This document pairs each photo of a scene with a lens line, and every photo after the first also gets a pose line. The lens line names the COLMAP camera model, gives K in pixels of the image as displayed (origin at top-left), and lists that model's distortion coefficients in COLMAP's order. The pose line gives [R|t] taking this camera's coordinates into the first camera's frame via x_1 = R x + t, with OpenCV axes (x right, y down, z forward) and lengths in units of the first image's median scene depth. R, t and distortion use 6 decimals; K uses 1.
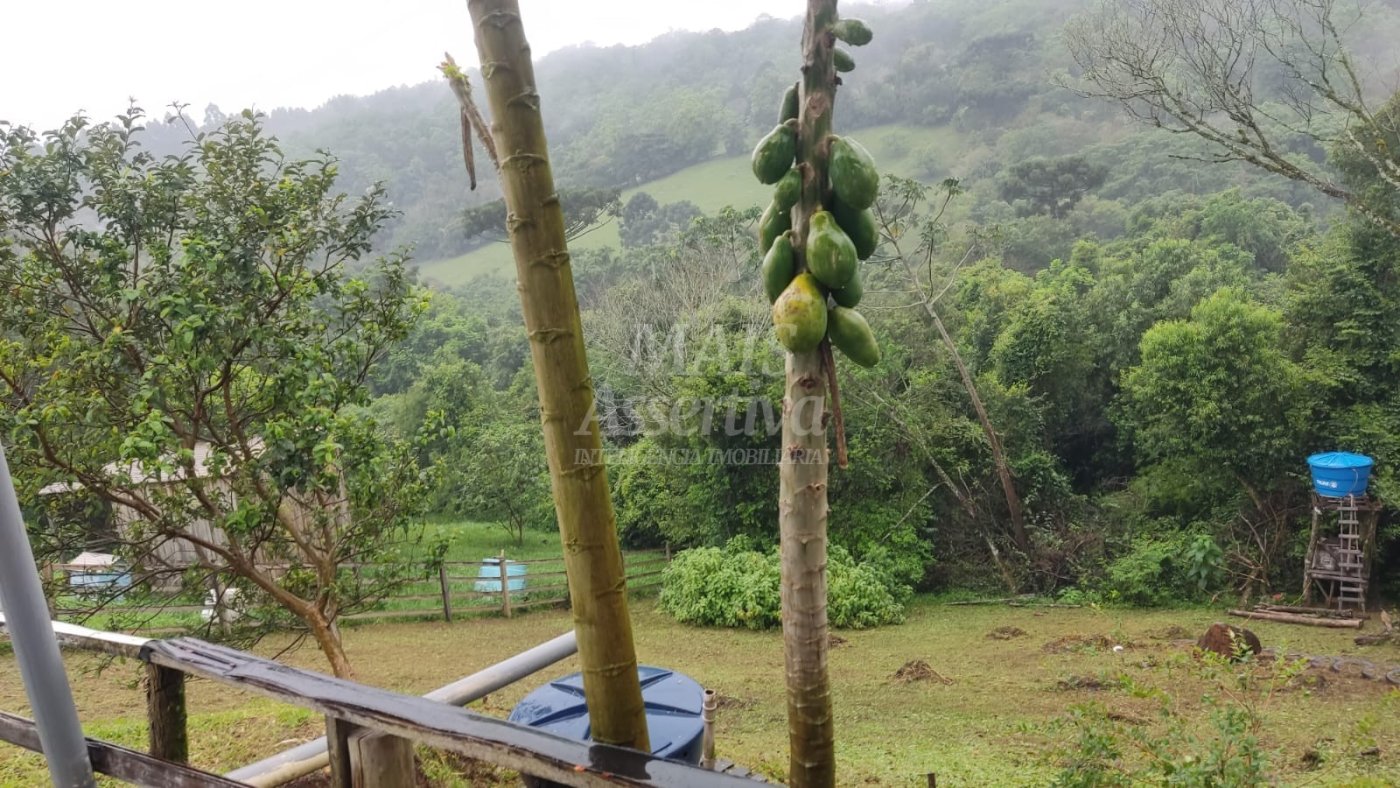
lens RADIAL K [[1029.5, 0, 704.6], [0, 1029.5, 400.1], [0, 0, 1]] dist [0.095558, -0.157195]
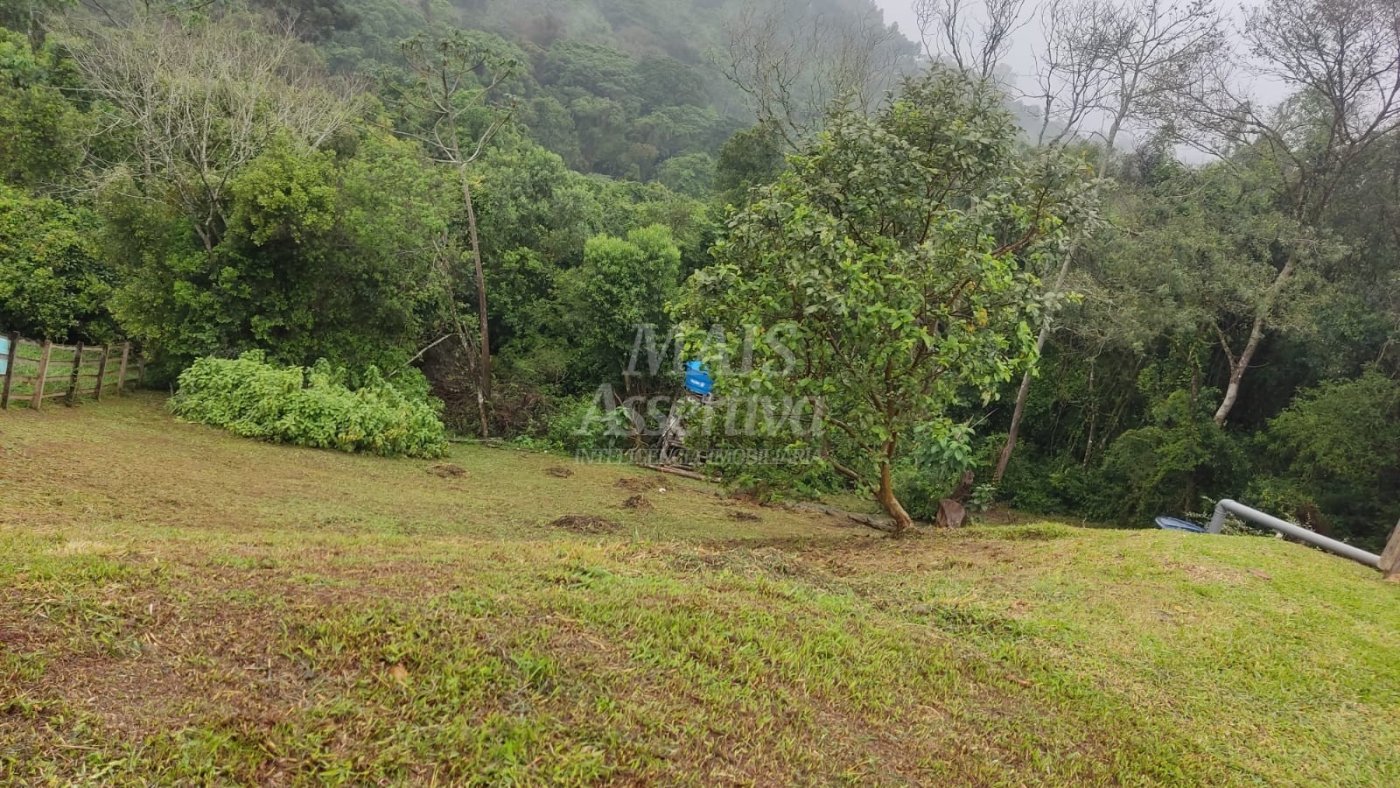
lens RADIAL K [[1025.7, 0, 709.0], [0, 1025.7, 401.2], [0, 0, 1]] dist [0.098139, -0.135286]
pose [[0.630300, 0.120842, 0.766889, -0.468850], [-0.243283, 0.968802, 0.047294, 0.033842], [-0.737248, -0.216380, 0.640035, 0.083348]]
